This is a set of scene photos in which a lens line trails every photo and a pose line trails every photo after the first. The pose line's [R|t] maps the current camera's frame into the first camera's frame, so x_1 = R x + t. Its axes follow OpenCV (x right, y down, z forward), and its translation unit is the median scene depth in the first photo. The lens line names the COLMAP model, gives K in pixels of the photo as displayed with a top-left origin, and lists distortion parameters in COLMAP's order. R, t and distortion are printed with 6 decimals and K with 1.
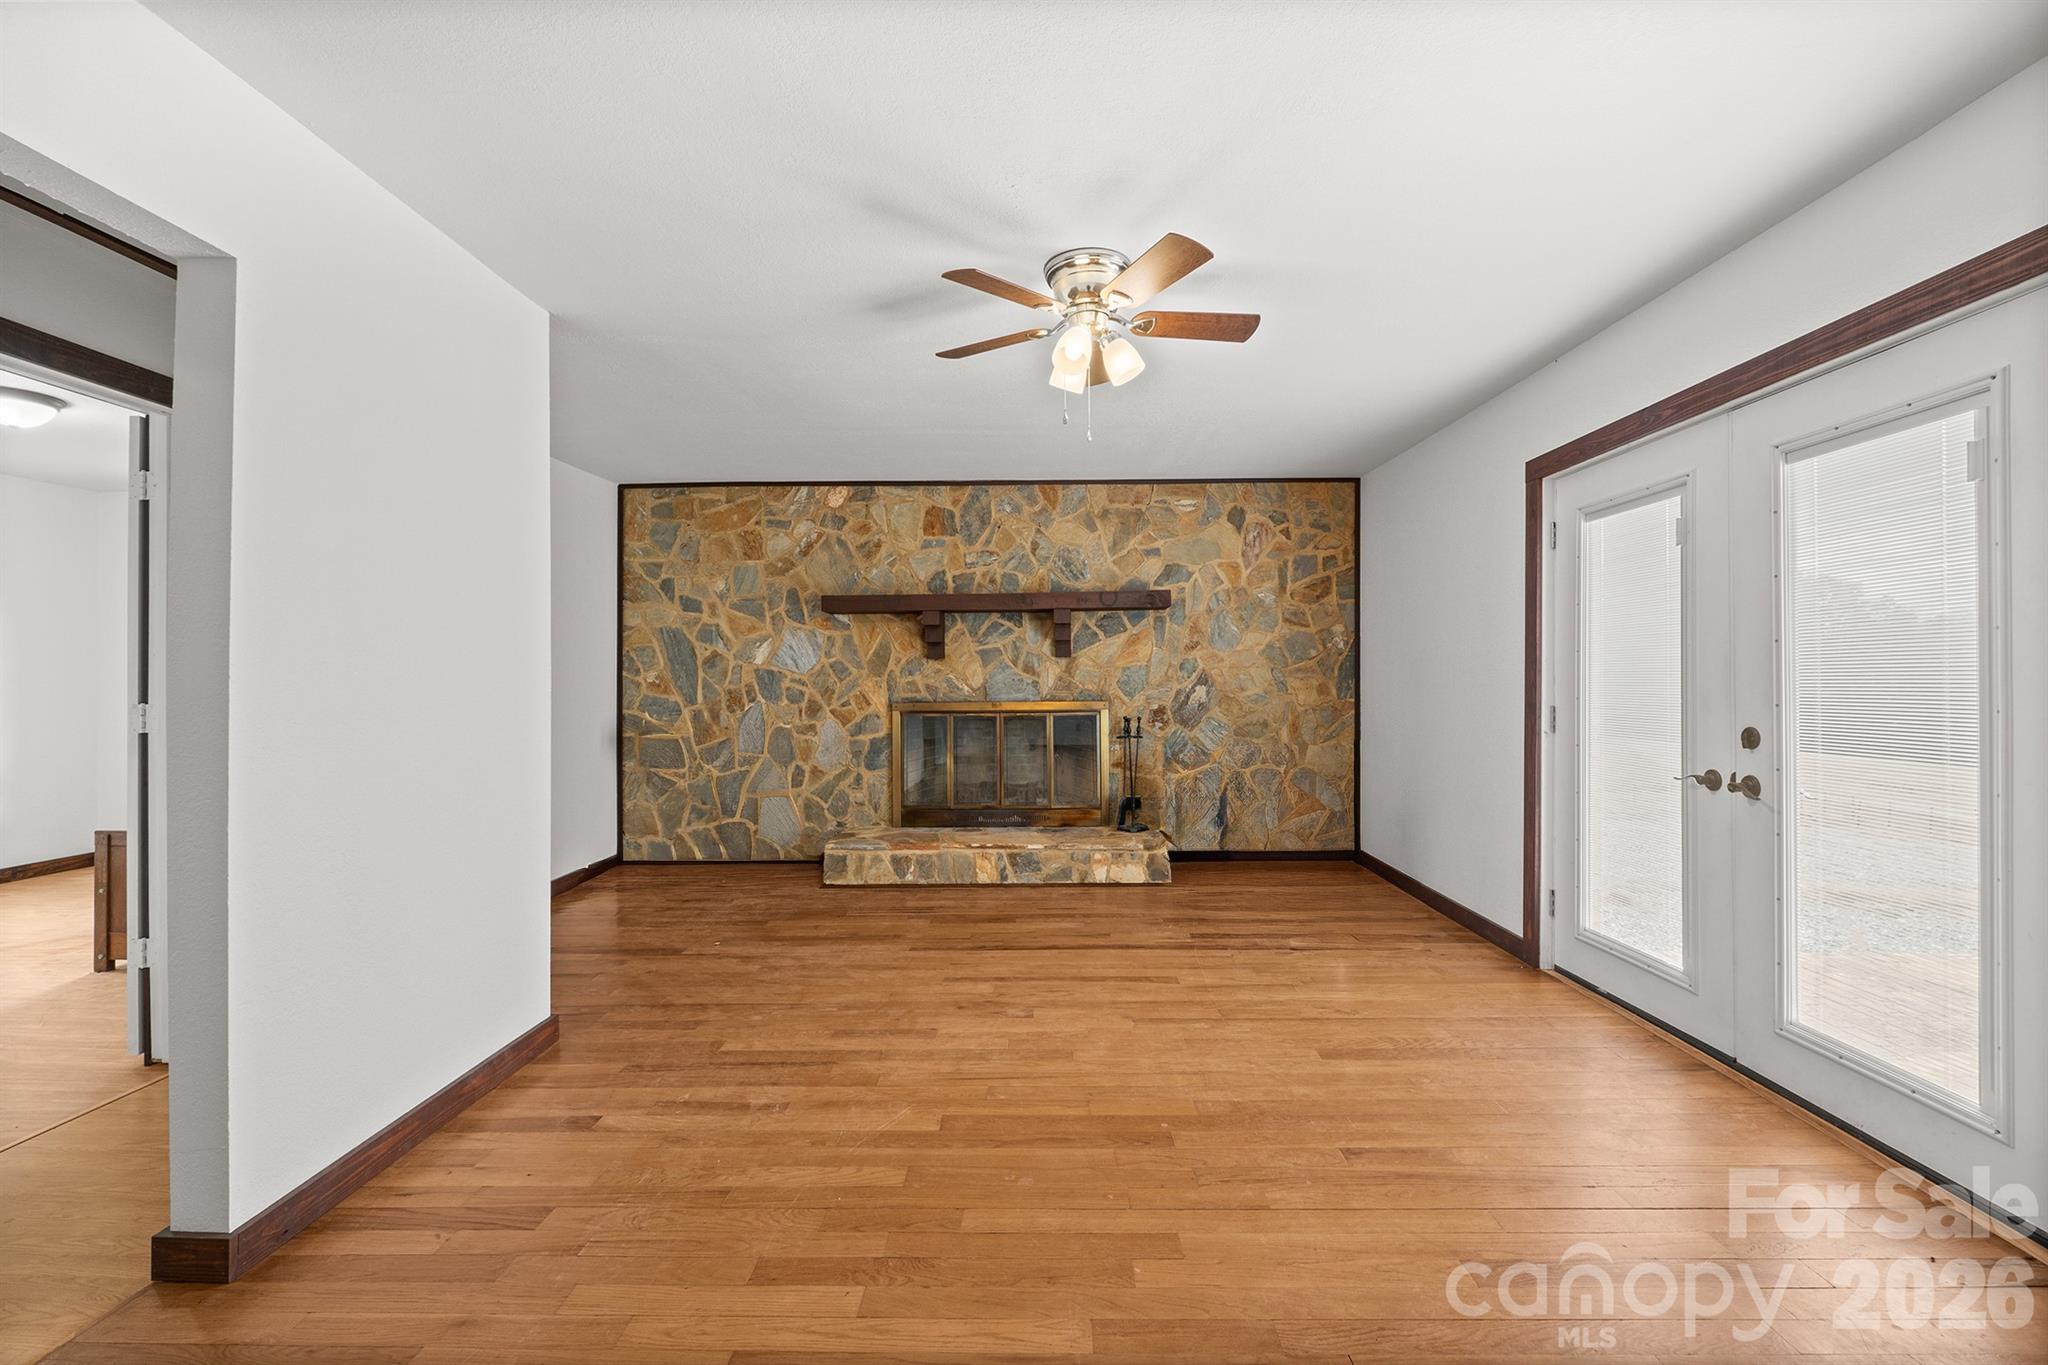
lens RADIAL K [[865.8, 0, 1029.6], [0, 865.8, 677.9], [0, 0, 1]] dist [-0.011992, -0.000359]
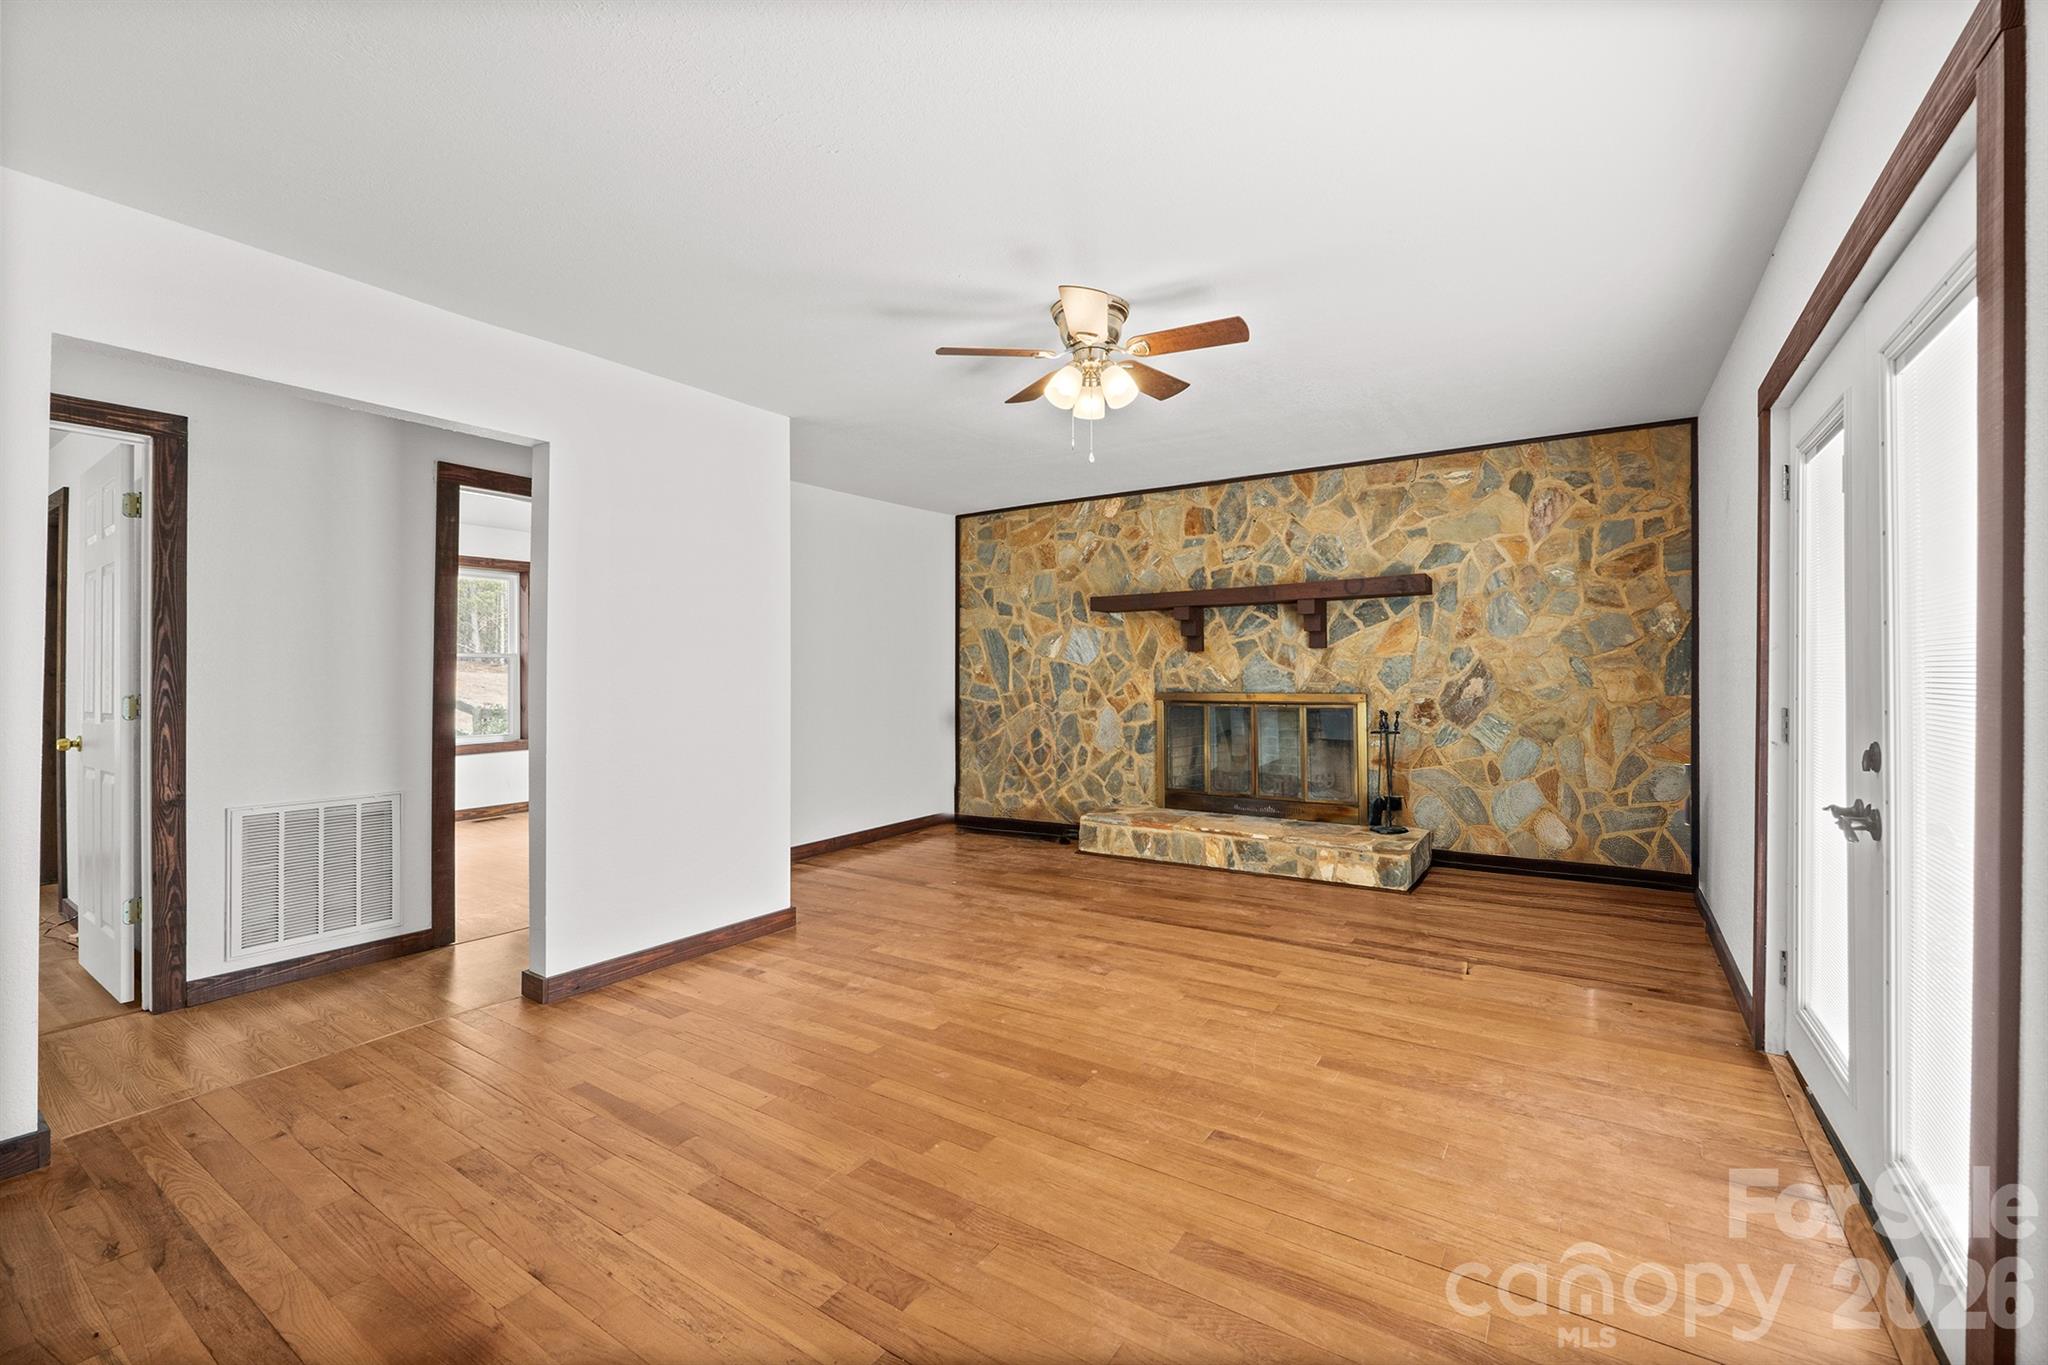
lens RADIAL K [[861.3, 0, 1027.6], [0, 861.3, 667.1], [0, 0, 1]] dist [-0.012448, -0.000227]
pose [[0.839285, -0.002738, -0.543685, 0.290312], [0.002650, 0.999996, -0.000945, -0.002533], [0.543685, -0.000648, 0.839289, 0.007348]]
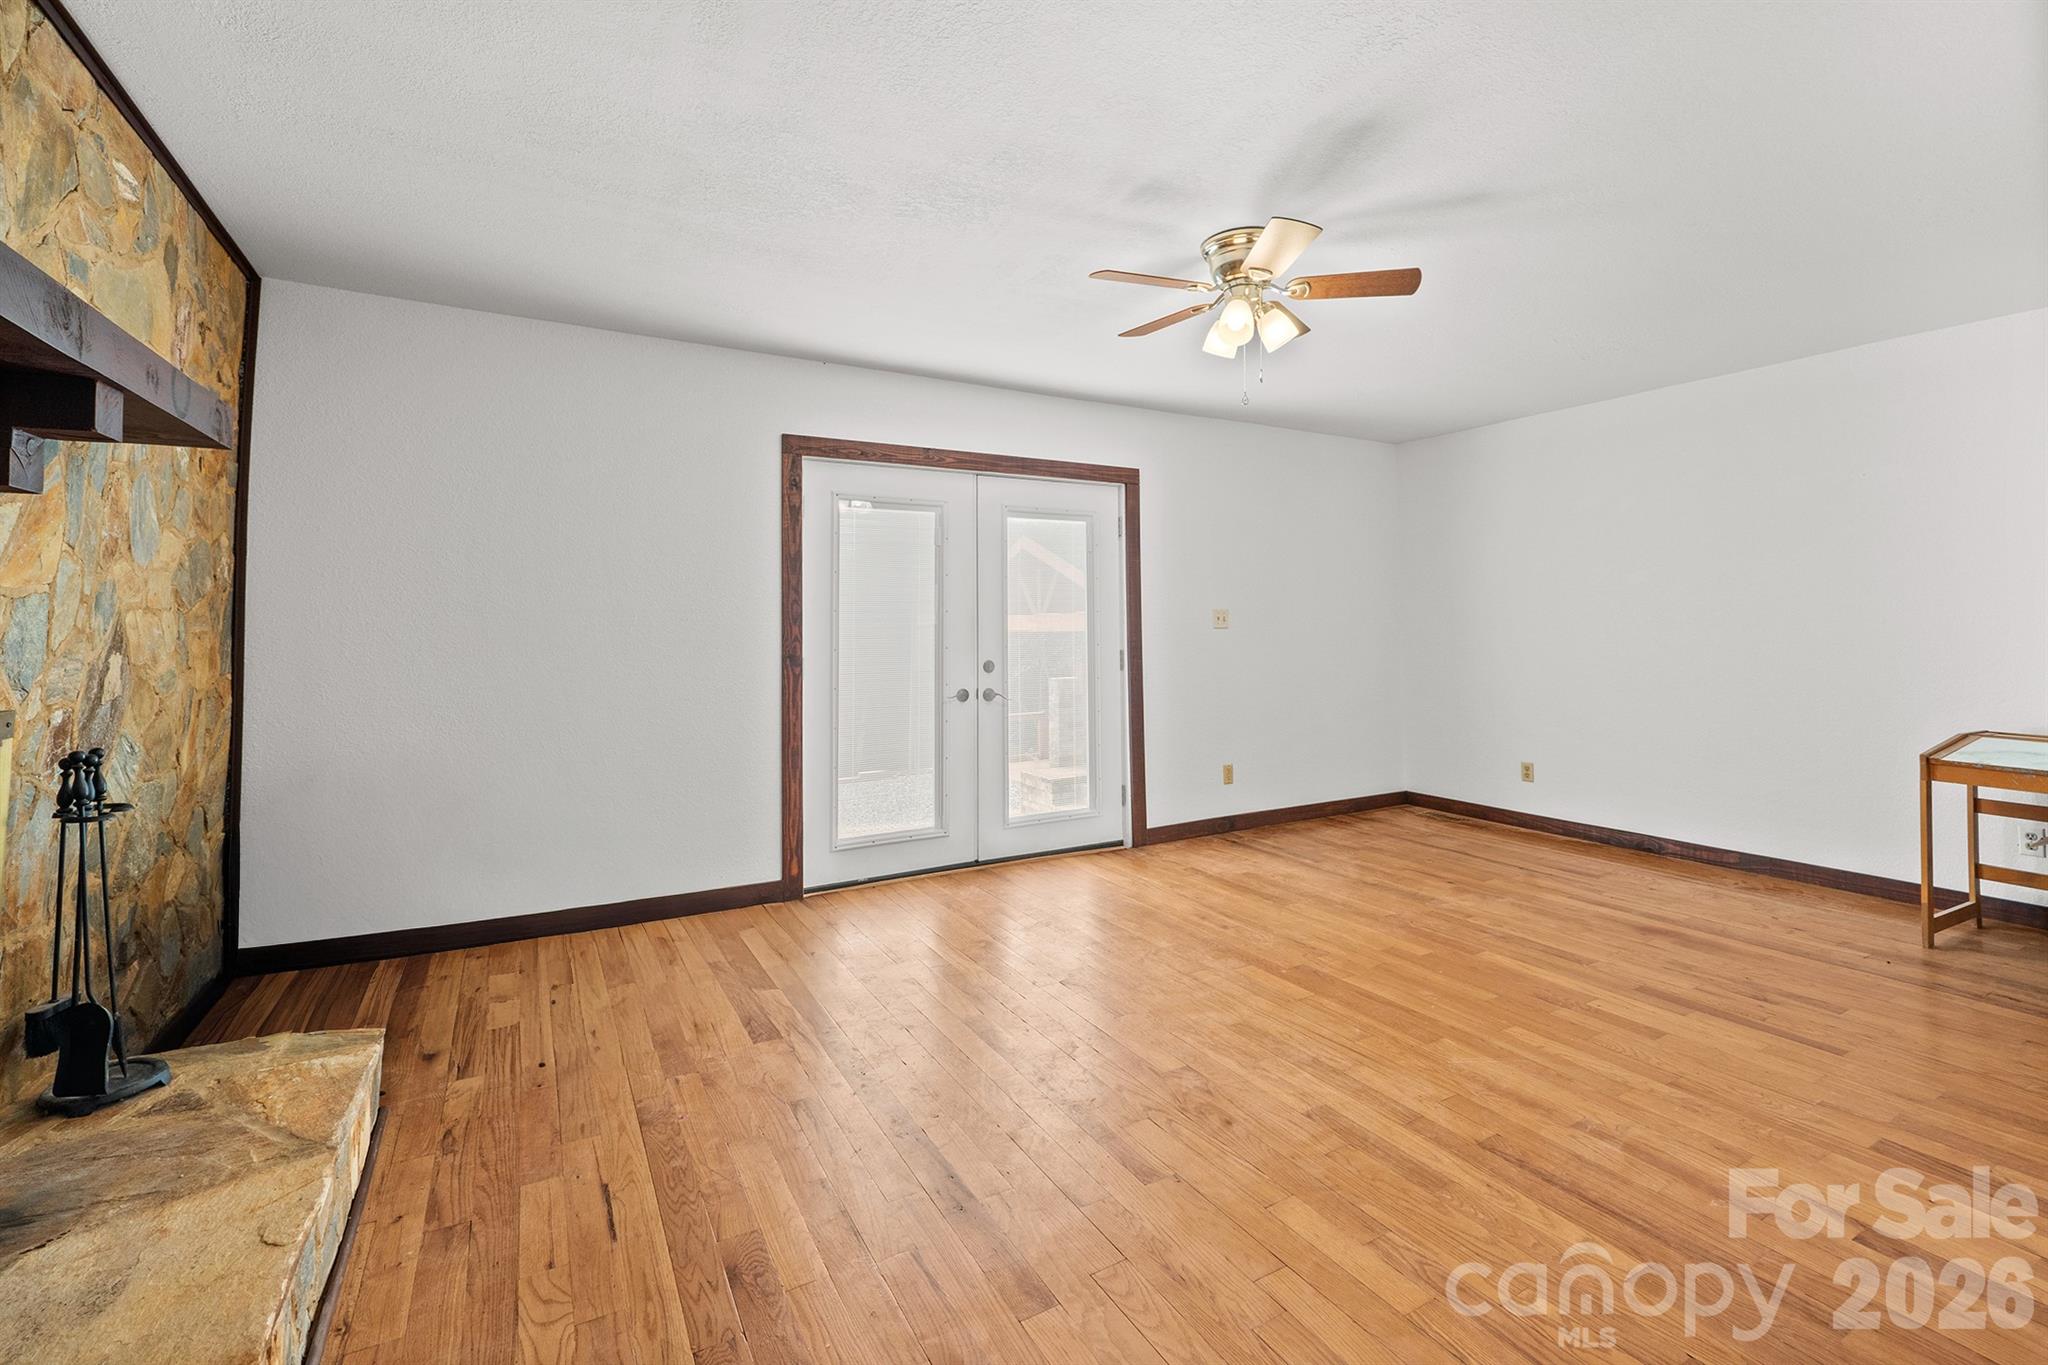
lens RADIAL K [[887.1, 0, 1023.1], [0, 887.1, 599.6], [0, 0, 1]] dist [-0.000603, -0.000163]
pose [[-0.502053, 0.038193, 0.863993, -0.346553], [0.007859, 0.999185, -0.039603, 0.002973], [-0.864801, -0.013093, -0.501944, 0.848353]]
